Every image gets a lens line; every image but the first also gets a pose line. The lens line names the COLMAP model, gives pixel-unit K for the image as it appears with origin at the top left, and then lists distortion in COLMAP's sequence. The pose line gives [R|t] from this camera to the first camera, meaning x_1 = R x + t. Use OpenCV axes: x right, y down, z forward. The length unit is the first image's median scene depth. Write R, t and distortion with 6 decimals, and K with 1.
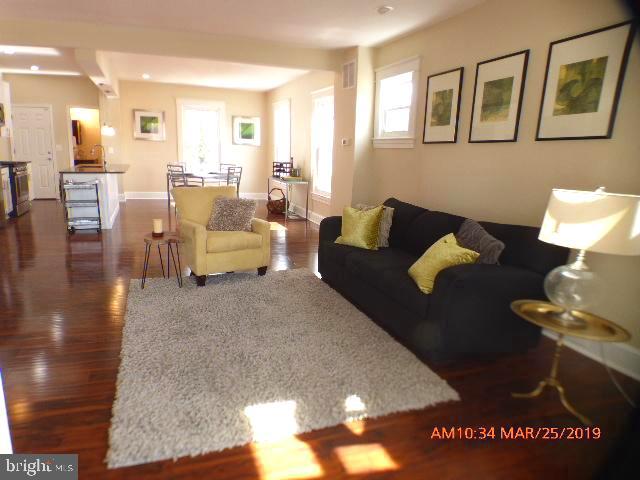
lens RADIAL K [[393.3, 0, 316.2], [0, 393.3, 243.1], [0, 0, 1]] dist [-0.004343, -0.000221]
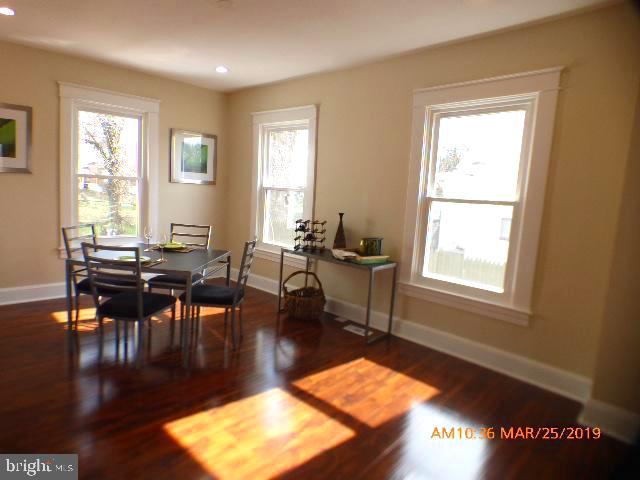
lens RADIAL K [[437.2, 0, 320.0], [0, 437.2, 240.0], [0, 0, 1]] dist [0.002124, -0.000354]
pose [[0.921379, -0.031489, 0.387388, -0.548809], [0.070787, 0.993638, -0.087595, -0.234537], [-0.382165, 0.108130, 0.917746, 0.851540]]
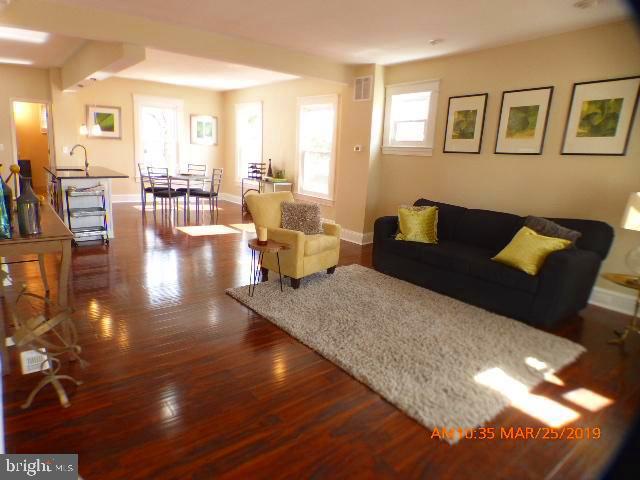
lens RADIAL K [[376.0, 0, 320.0], [0, 376.0, 240.0], [0, 0, 1]] dist [0.007142, 0.000677]
pose [[0.948563, -0.061832, 0.310492, -0.459150], [0.057643, 0.998080, 0.022660, -0.033021], [-0.311297, -0.003596, 0.950306, 0.018447]]
